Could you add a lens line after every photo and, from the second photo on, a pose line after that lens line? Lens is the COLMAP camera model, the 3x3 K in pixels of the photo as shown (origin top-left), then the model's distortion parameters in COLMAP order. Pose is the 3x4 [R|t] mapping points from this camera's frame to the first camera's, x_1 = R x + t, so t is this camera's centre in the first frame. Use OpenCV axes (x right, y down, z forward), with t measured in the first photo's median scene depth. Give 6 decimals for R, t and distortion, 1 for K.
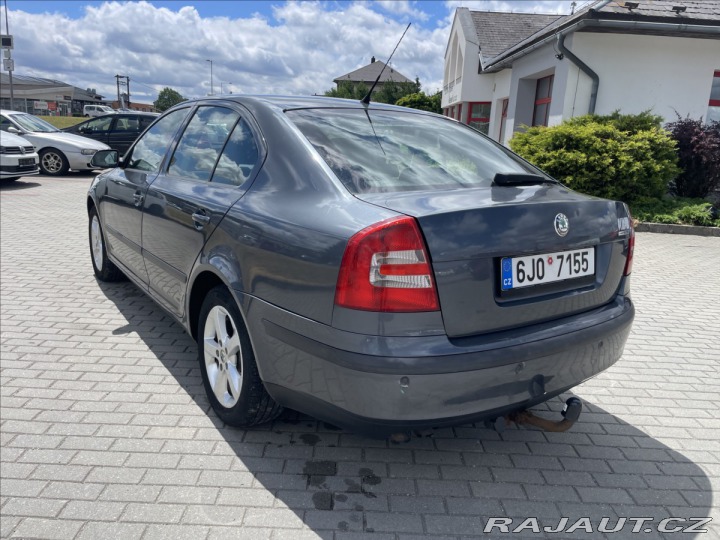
lens RADIAL K [[558.6, 0, 364.5], [0, 558.6, 249.0], [0, 0, 1]] dist [-0.001825, 0.000260]
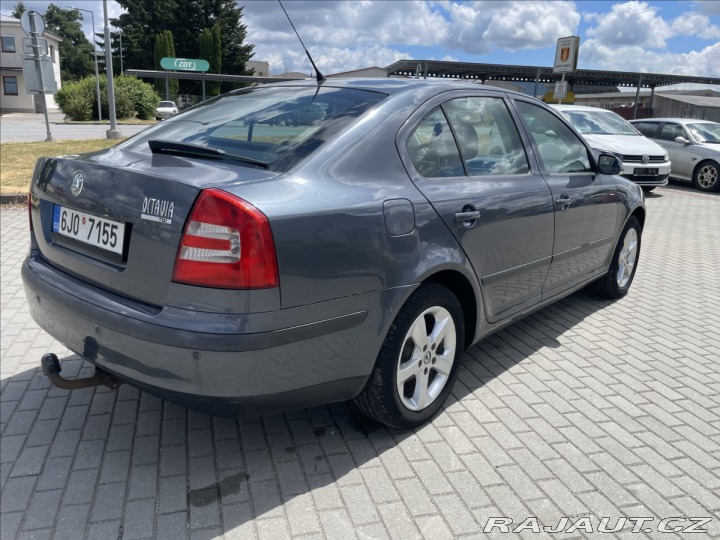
lens RADIAL K [[585.2, 0, 360.0], [0, 585.2, 270.0], [0, 0, 1]] dist [0.004266, -0.001237]
pose [[0.251307, 0.207650, -0.945371, 1.229475], [-0.219396, 0.963515, 0.153313, -0.136555], [0.942714, 0.168882, 0.287695, 0.987673]]
